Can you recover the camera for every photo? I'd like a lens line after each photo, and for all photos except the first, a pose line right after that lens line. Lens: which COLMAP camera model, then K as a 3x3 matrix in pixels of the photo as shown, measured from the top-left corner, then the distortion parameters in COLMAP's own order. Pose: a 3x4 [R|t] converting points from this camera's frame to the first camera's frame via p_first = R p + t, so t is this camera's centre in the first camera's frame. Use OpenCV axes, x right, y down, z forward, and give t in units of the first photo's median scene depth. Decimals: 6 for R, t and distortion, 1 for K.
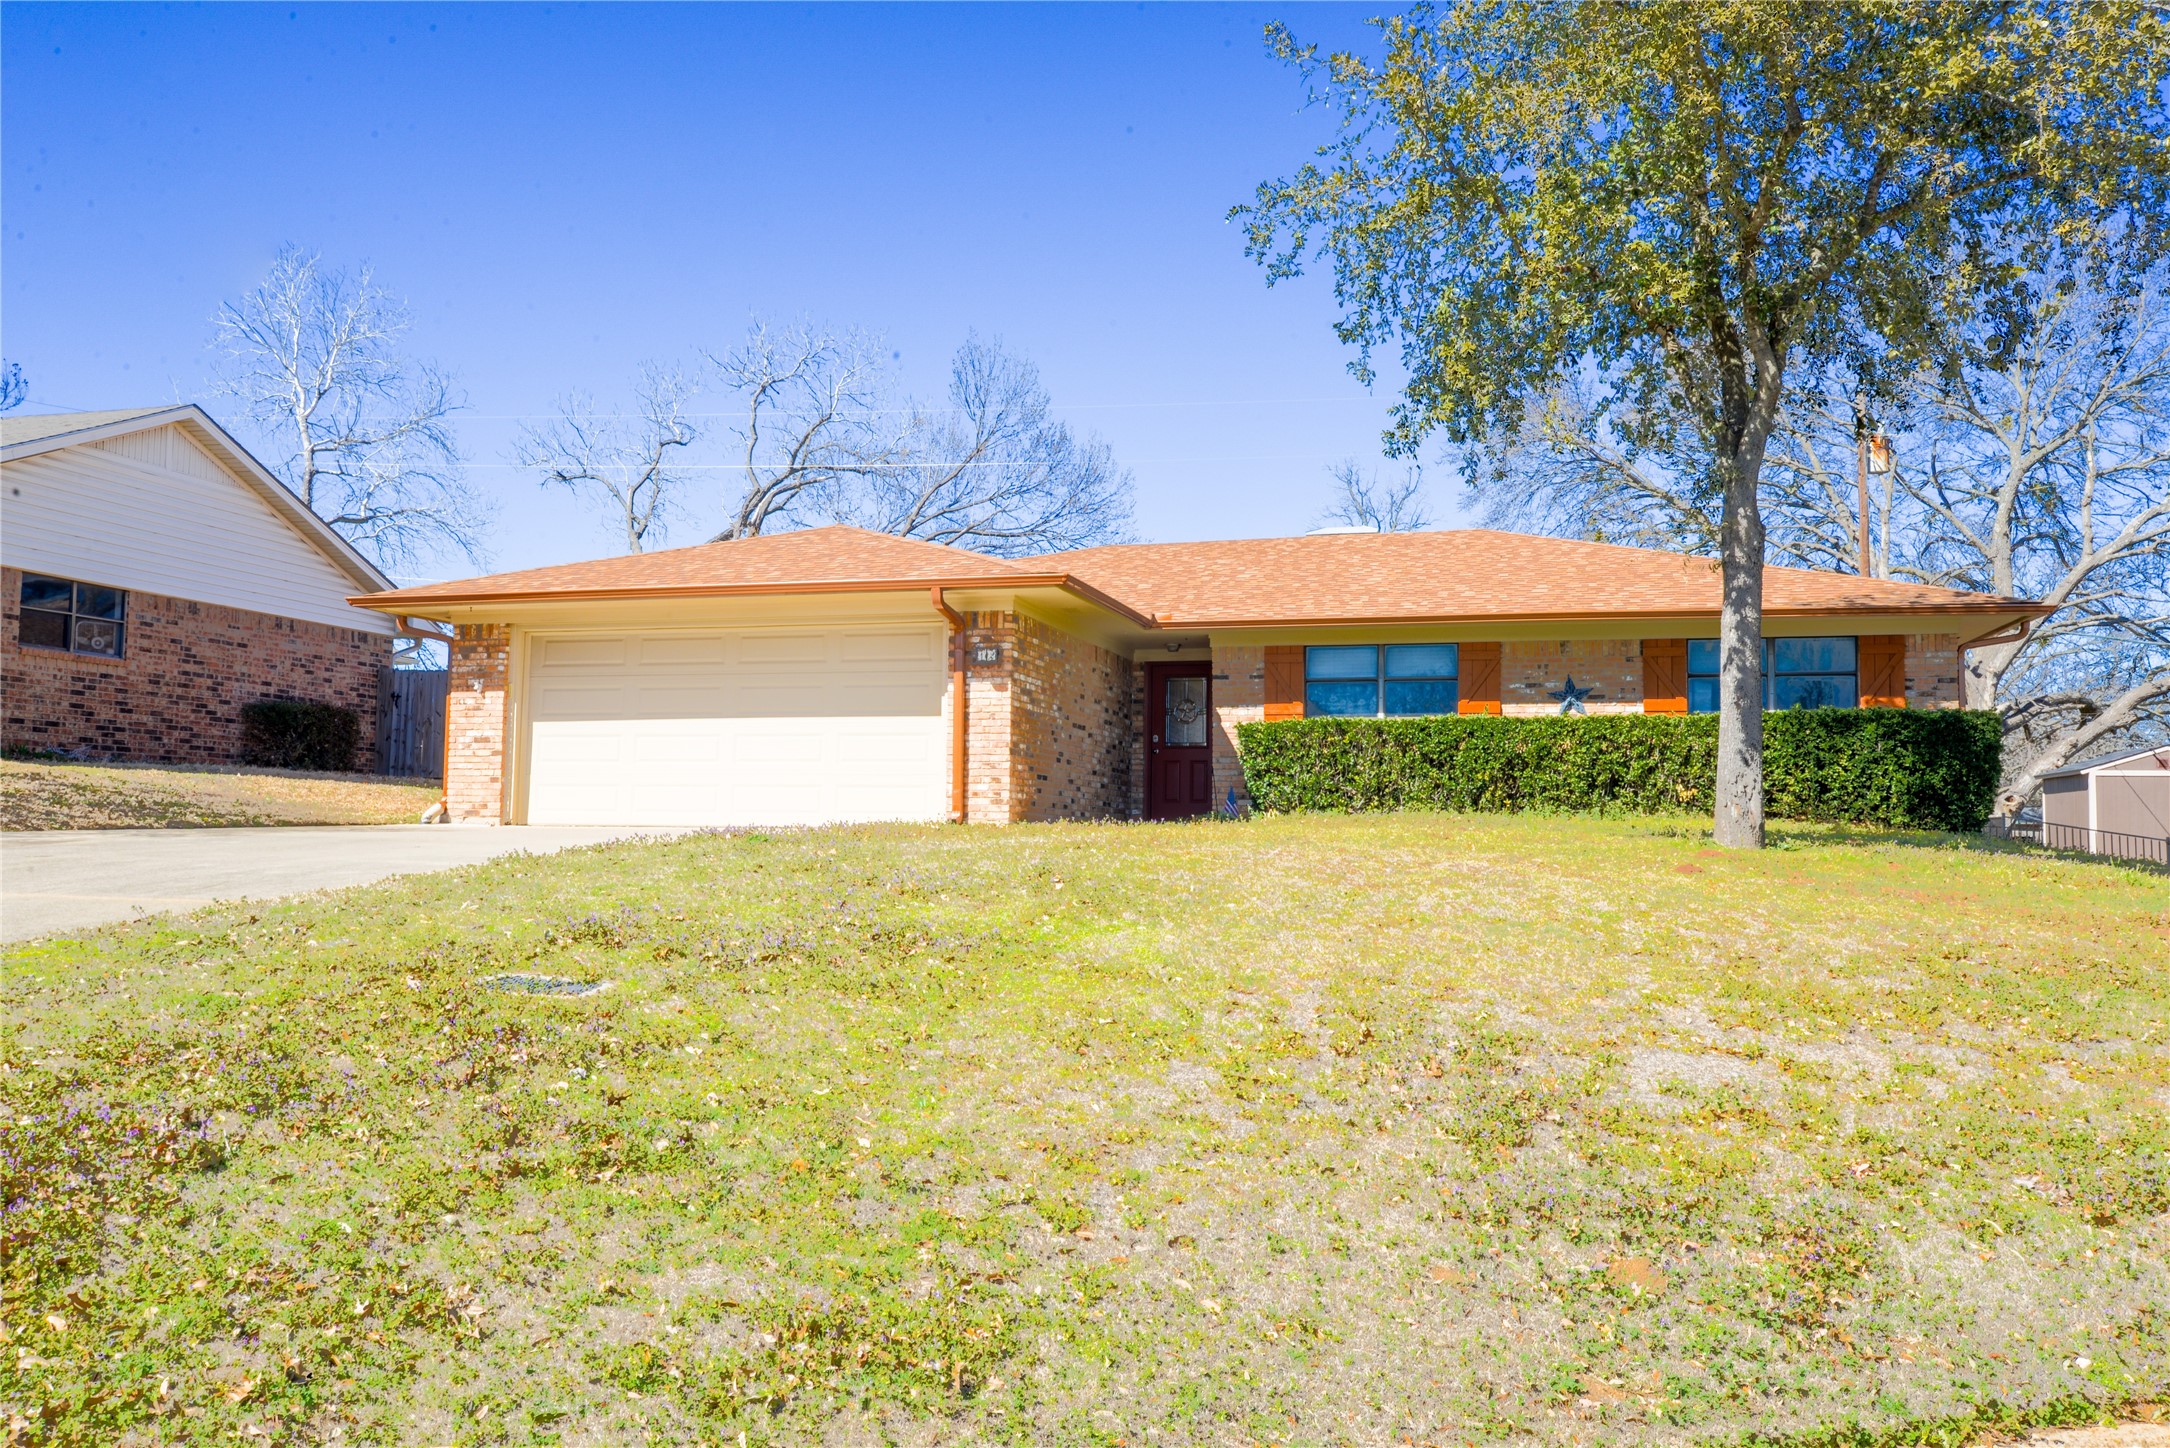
lens RADIAL K [[1844.2, 0, 1196.7], [0, 1844.2, 725.0], [0, 0, 1]] dist [-0.036079, 0.009013]
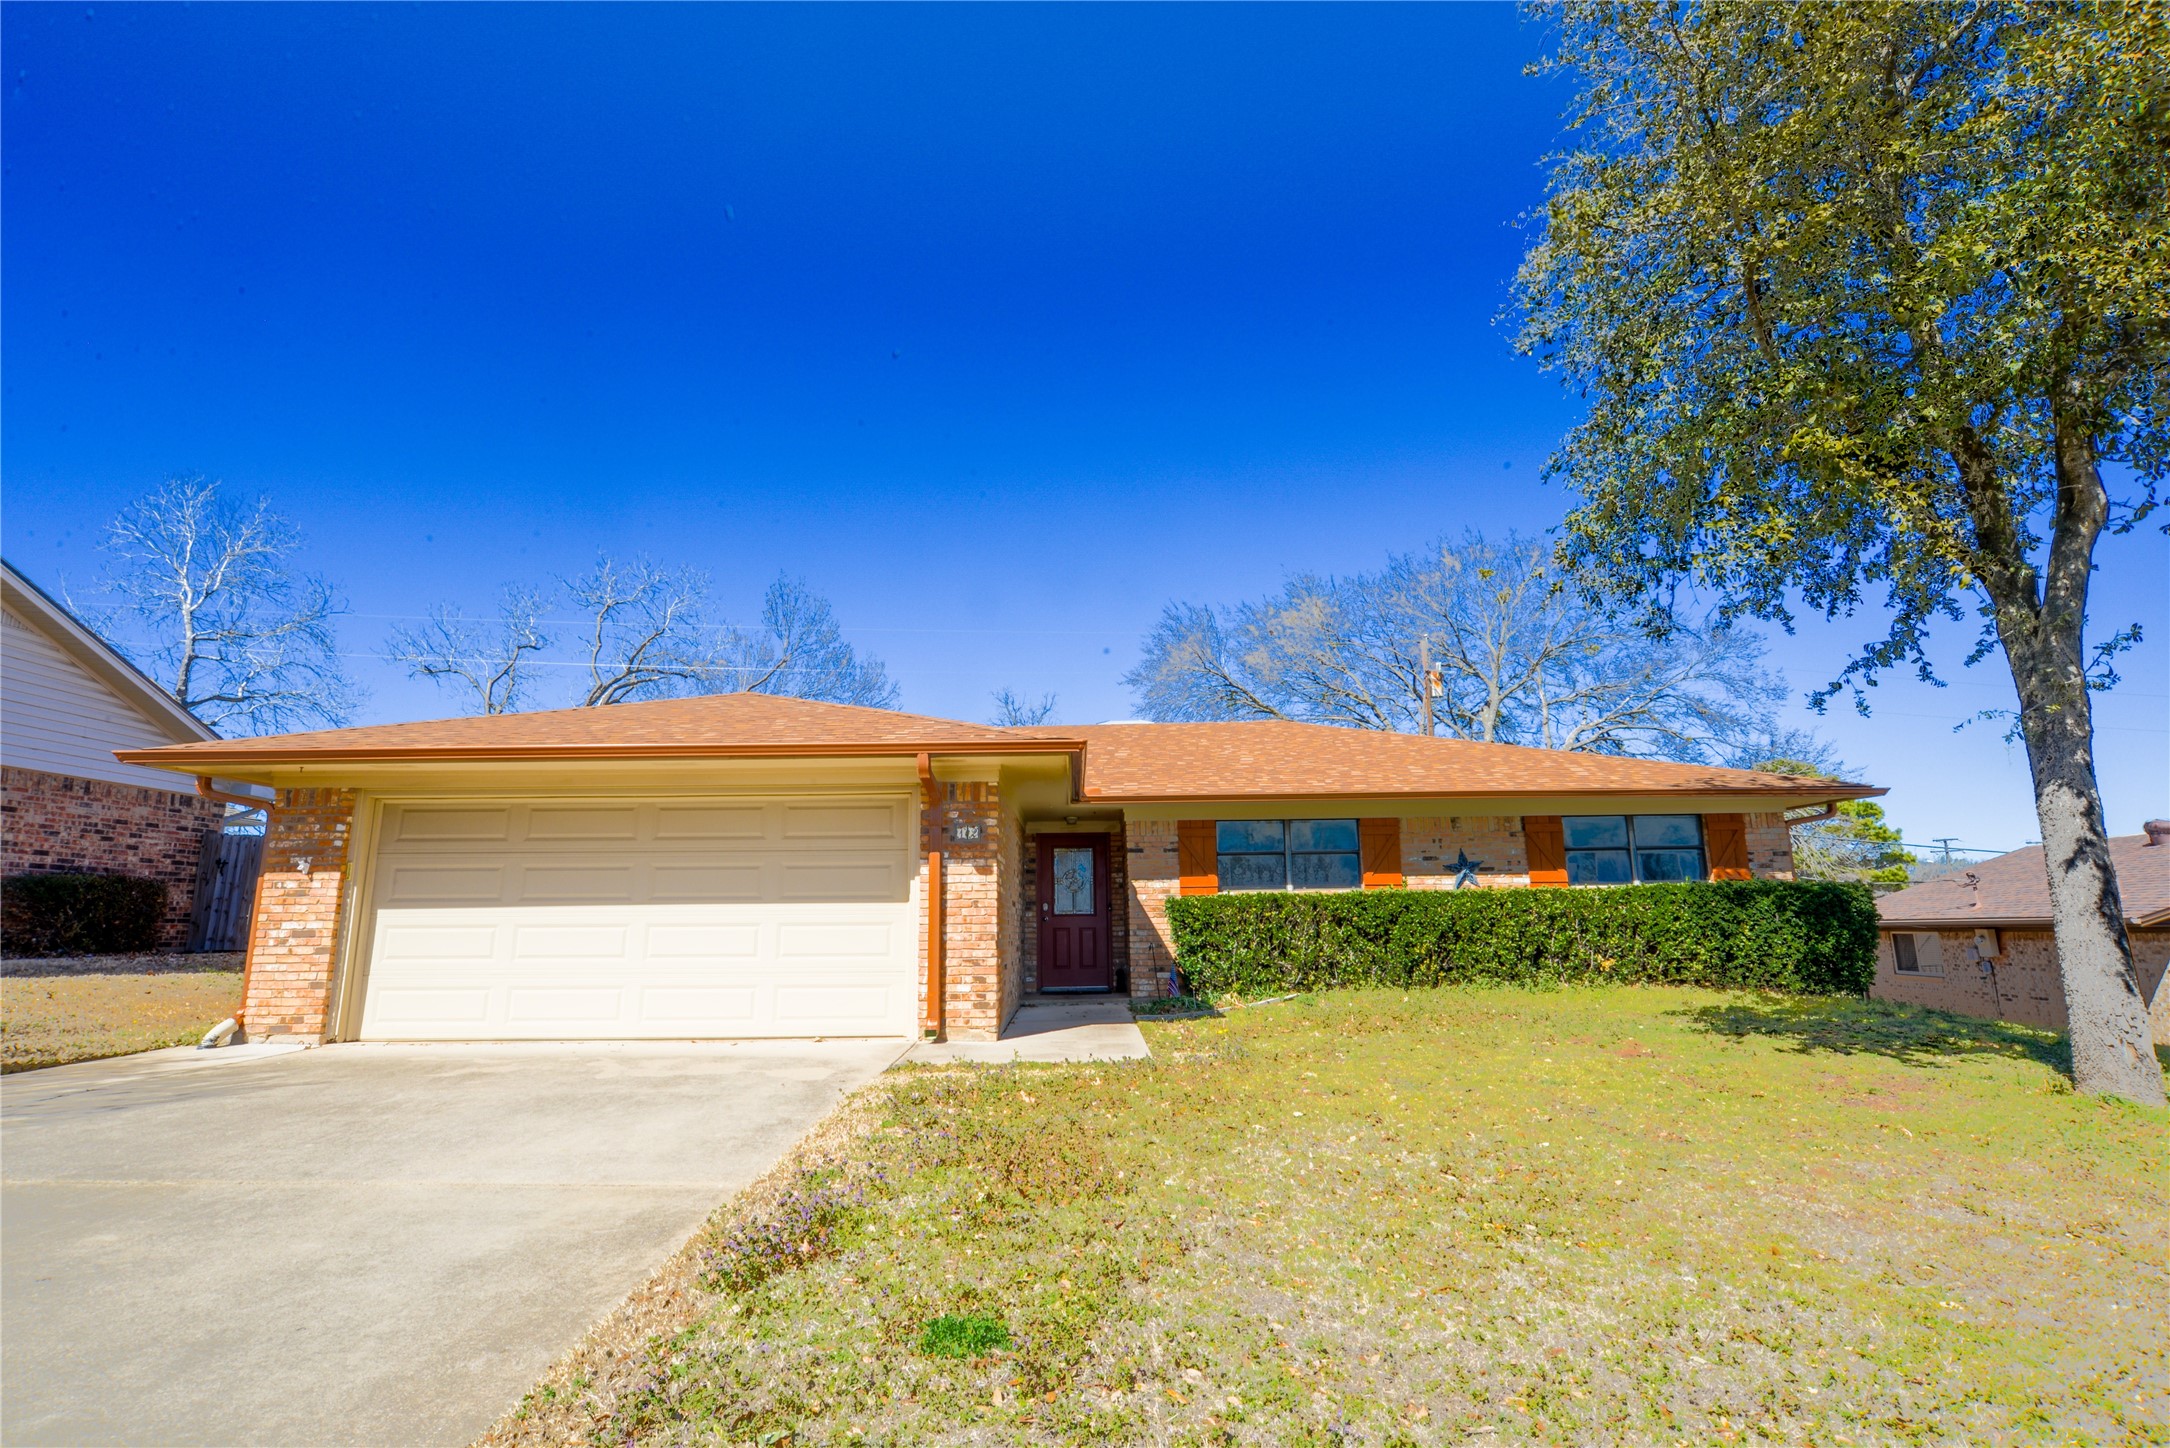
lens RADIAL K [[1065.3, 0, 1095.6], [0, 1065.3, 714.1], [0, 0, 1]] dist [-0.025253, 0.010973]
pose [[0.971685, 0.028902, 0.234507, -0.158922], [0.002143, 0.991372, -0.131059, -0.024816], [-0.236271, 0.127850, 0.963239, 0.447827]]
